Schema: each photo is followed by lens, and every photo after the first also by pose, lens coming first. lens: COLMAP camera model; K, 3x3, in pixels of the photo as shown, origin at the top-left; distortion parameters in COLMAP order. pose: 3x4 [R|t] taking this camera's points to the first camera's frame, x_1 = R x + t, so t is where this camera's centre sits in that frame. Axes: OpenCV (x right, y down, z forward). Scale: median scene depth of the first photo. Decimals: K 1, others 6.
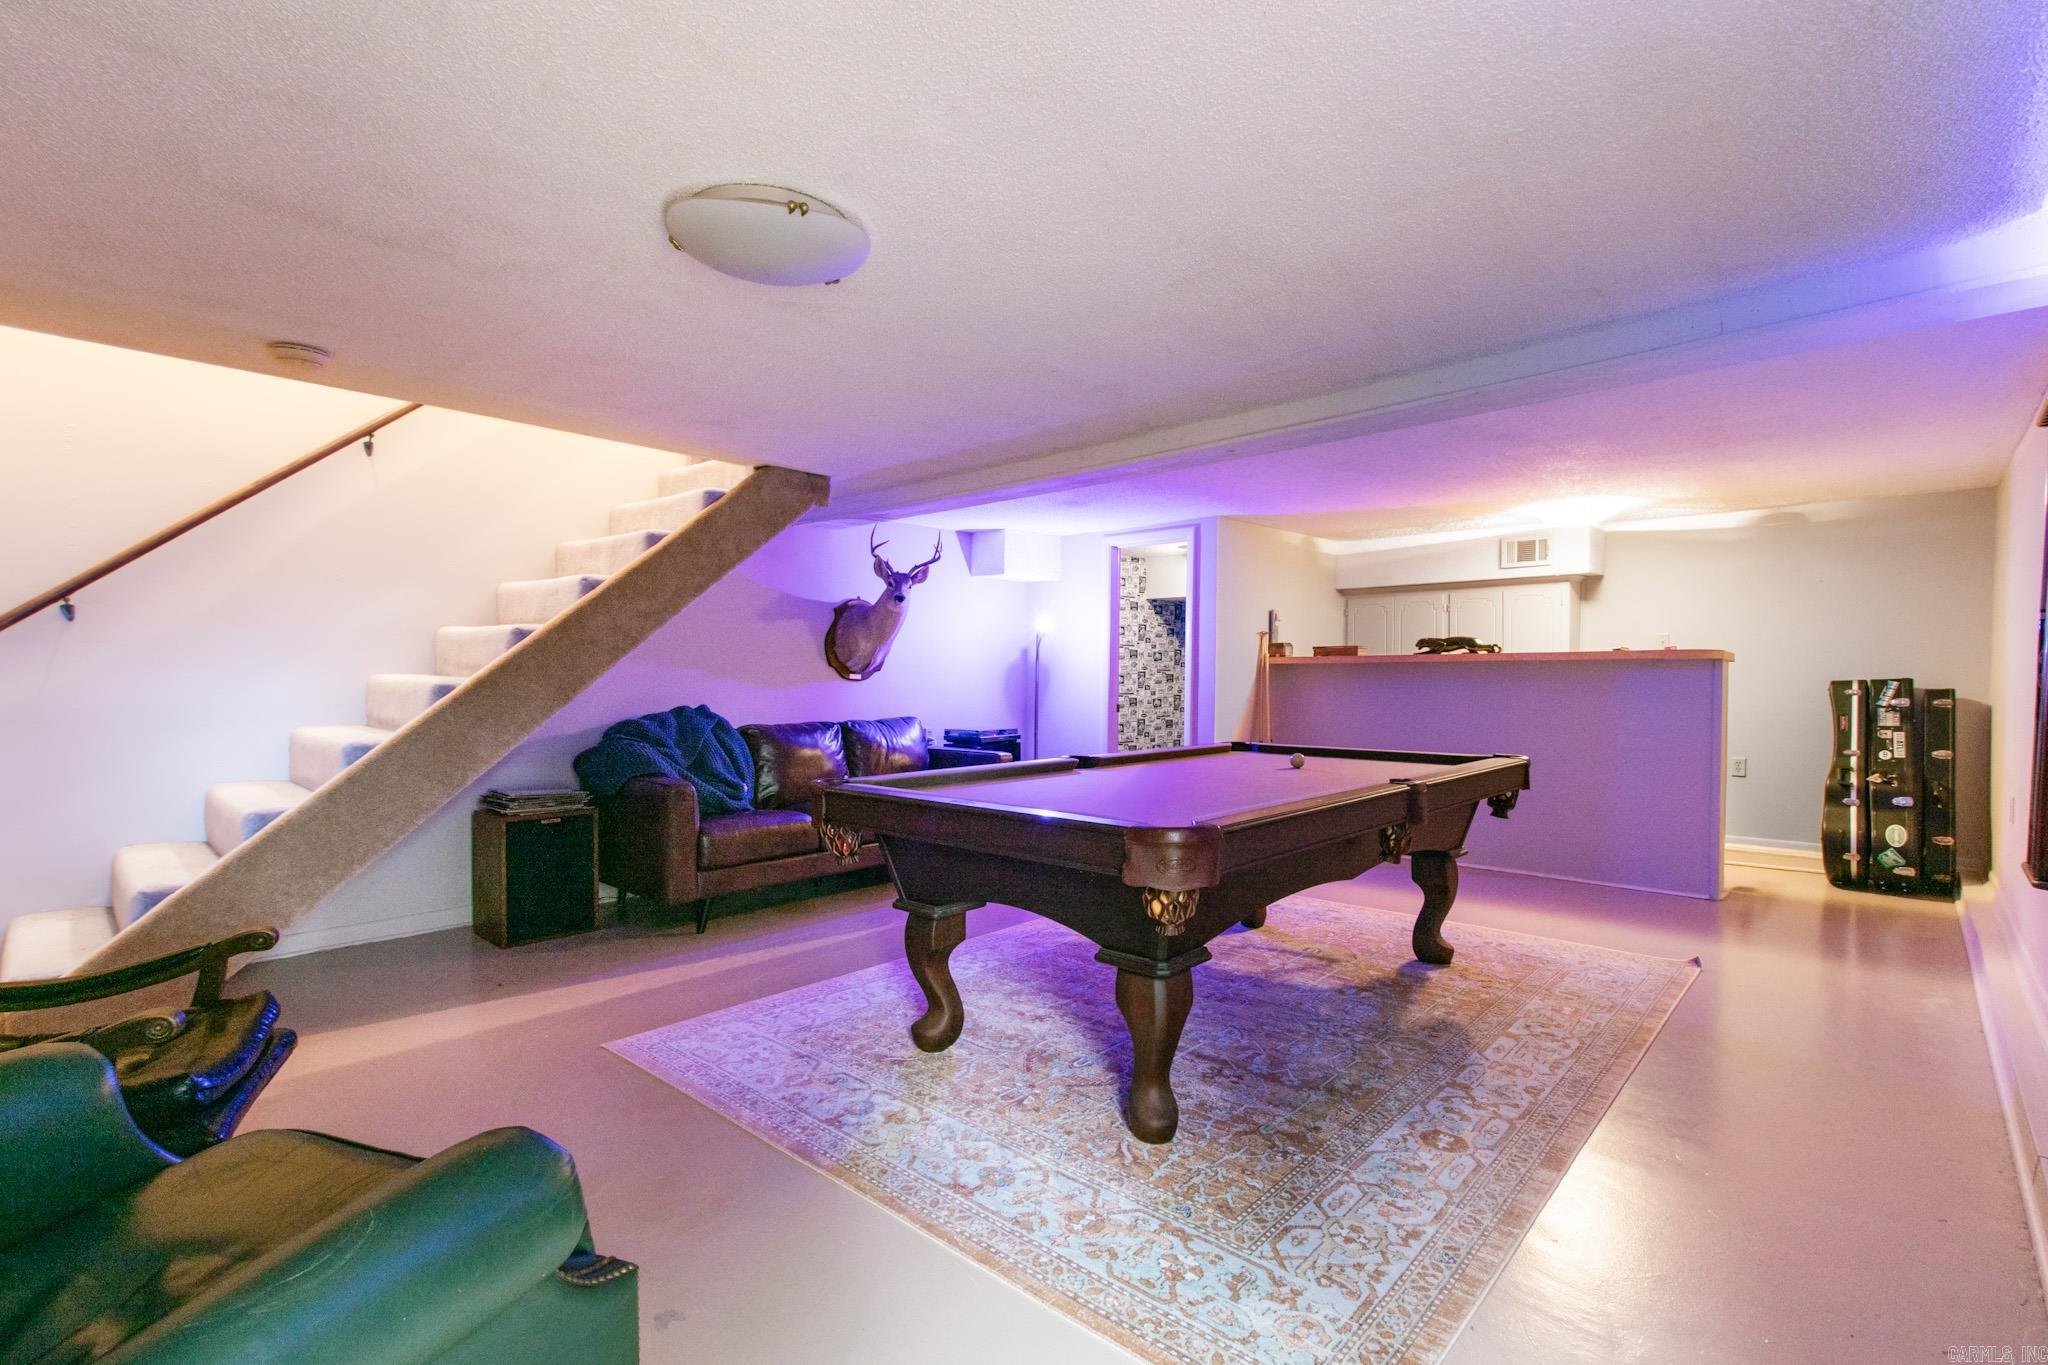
lens RADIAL K [[949.2, 0, 1024.0], [0, 949.2, 682.5], [0, 0, 1]] dist [0.001486, -0.000009]
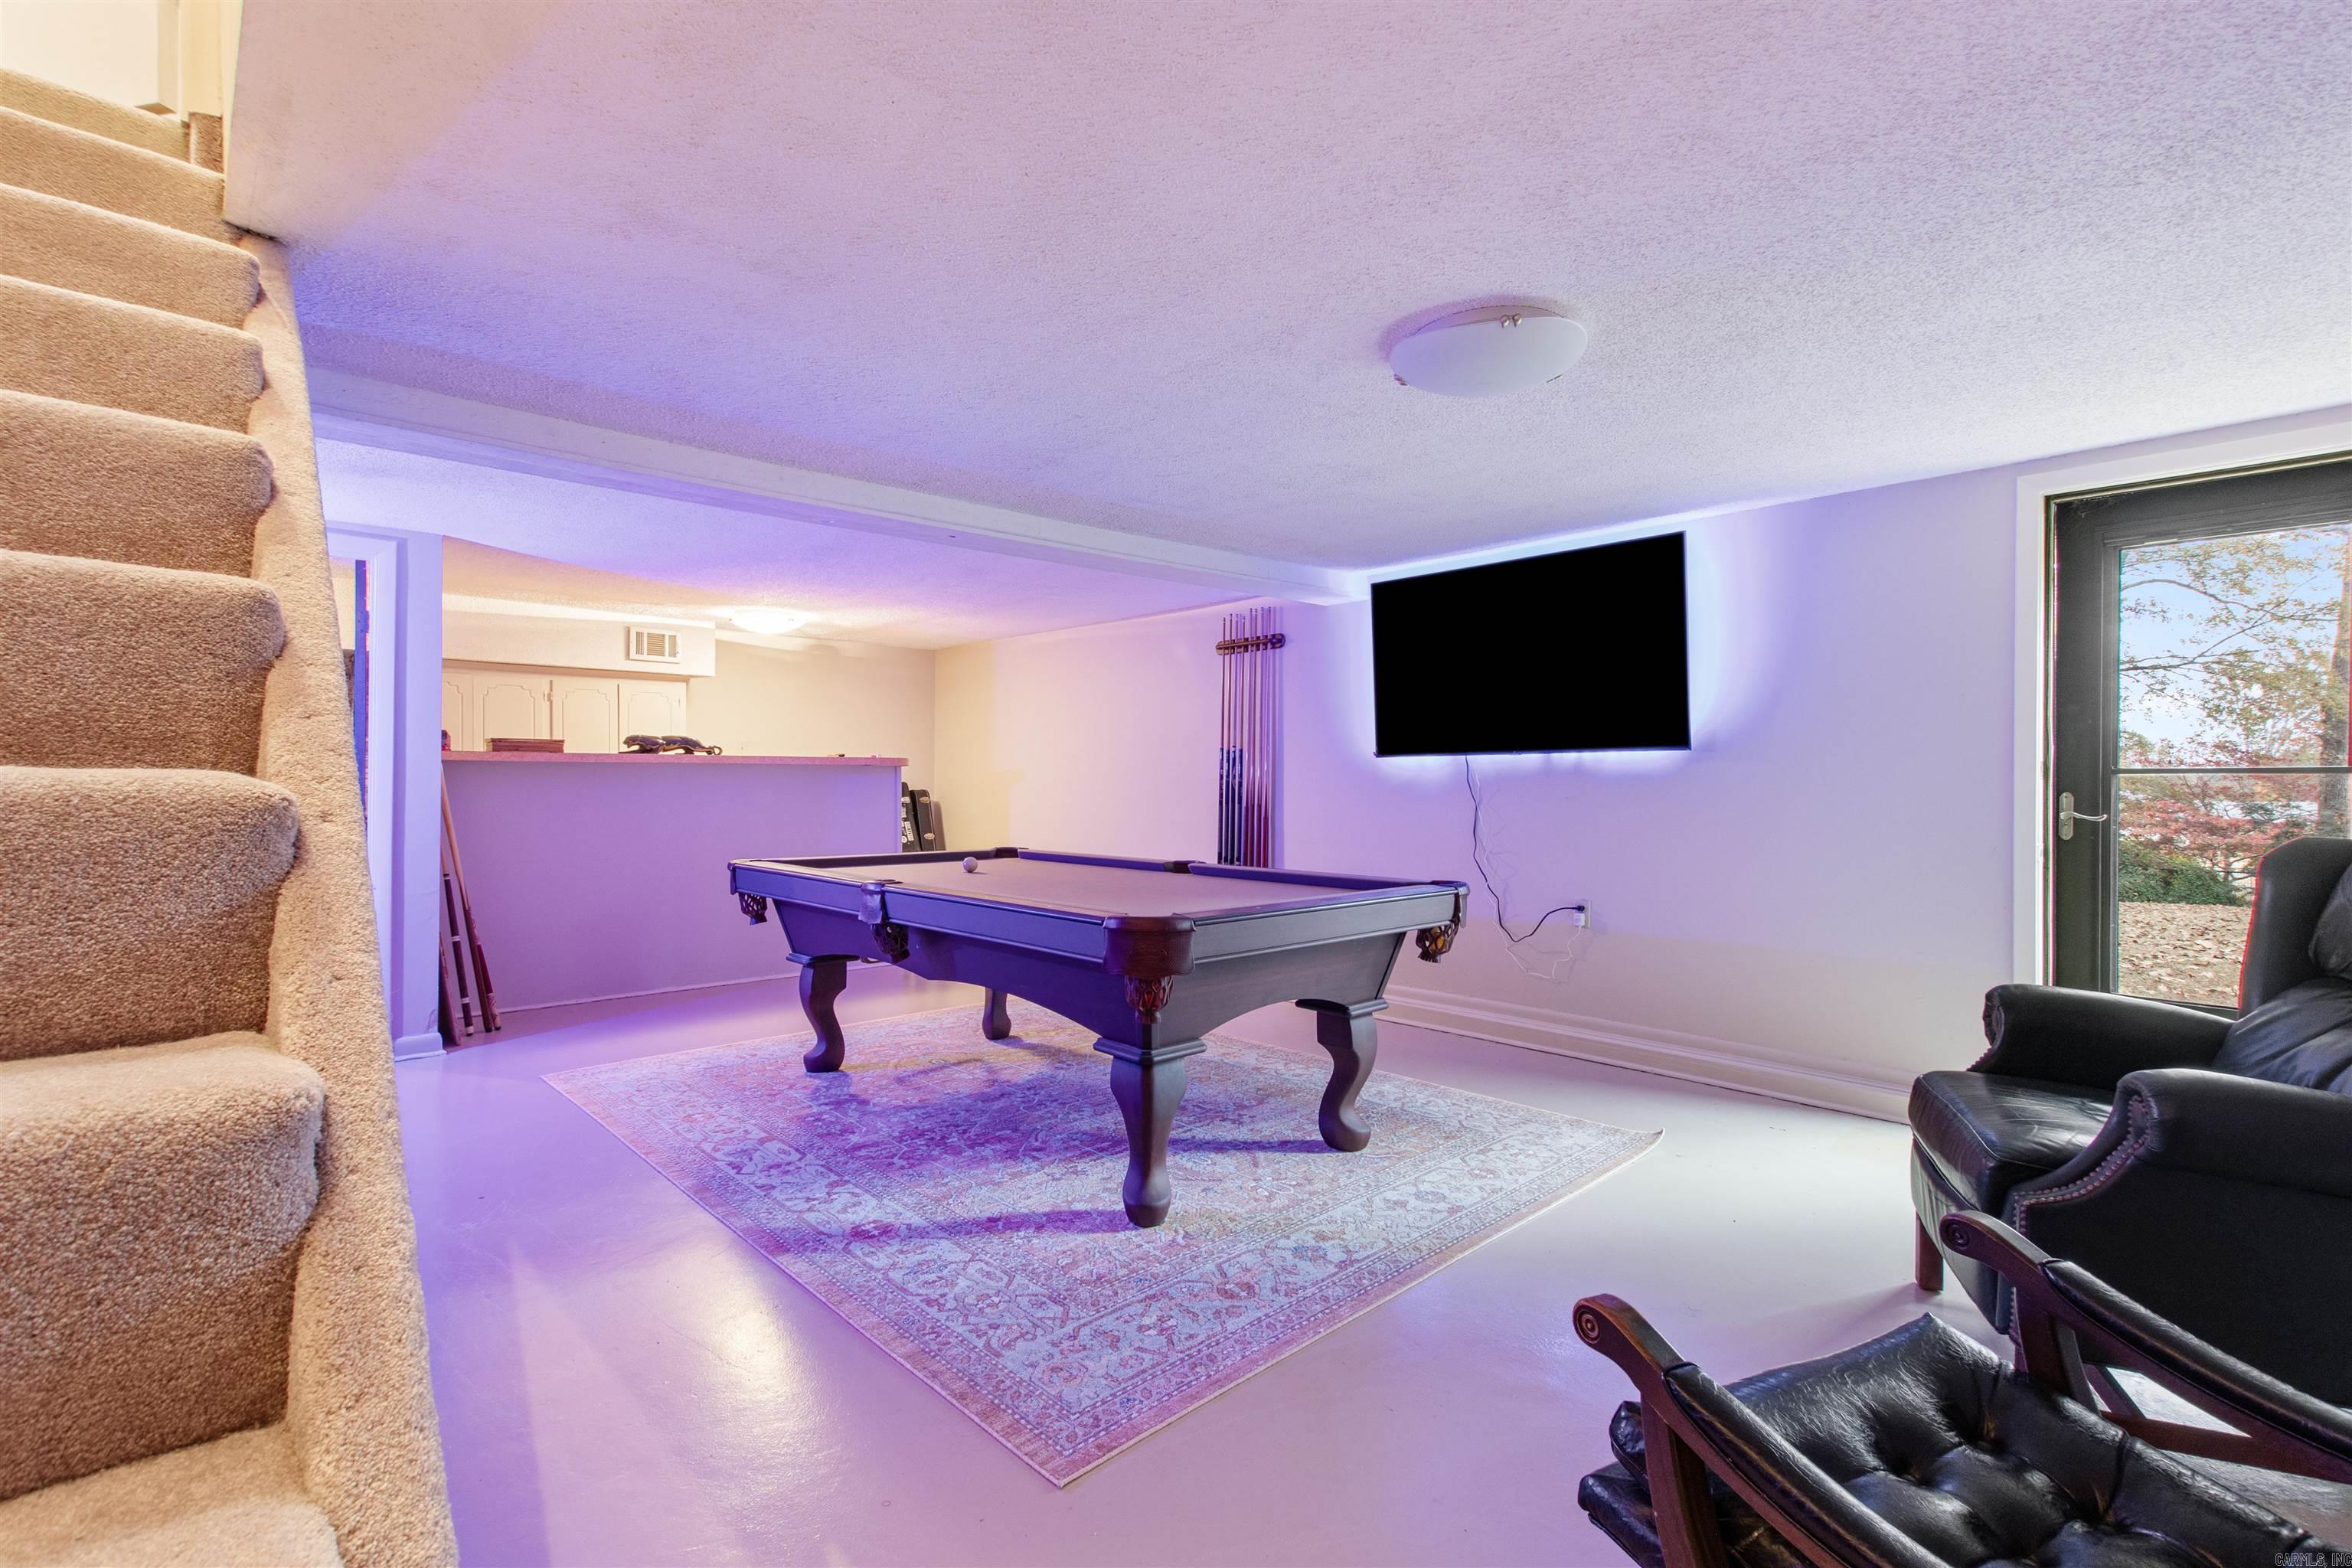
lens RADIAL K [[1090.2, 0, 1176.0], [0, 1090.2, 784.0], [0, 0, 1]] dist [0.001486, -0.000009]
pose [[0.066318, -0.001157, 0.997798, -0.602411], [0.004216, 0.999991, 0.000879, -0.001609], [-0.997790, 0.004148, 0.066322, 0.519021]]
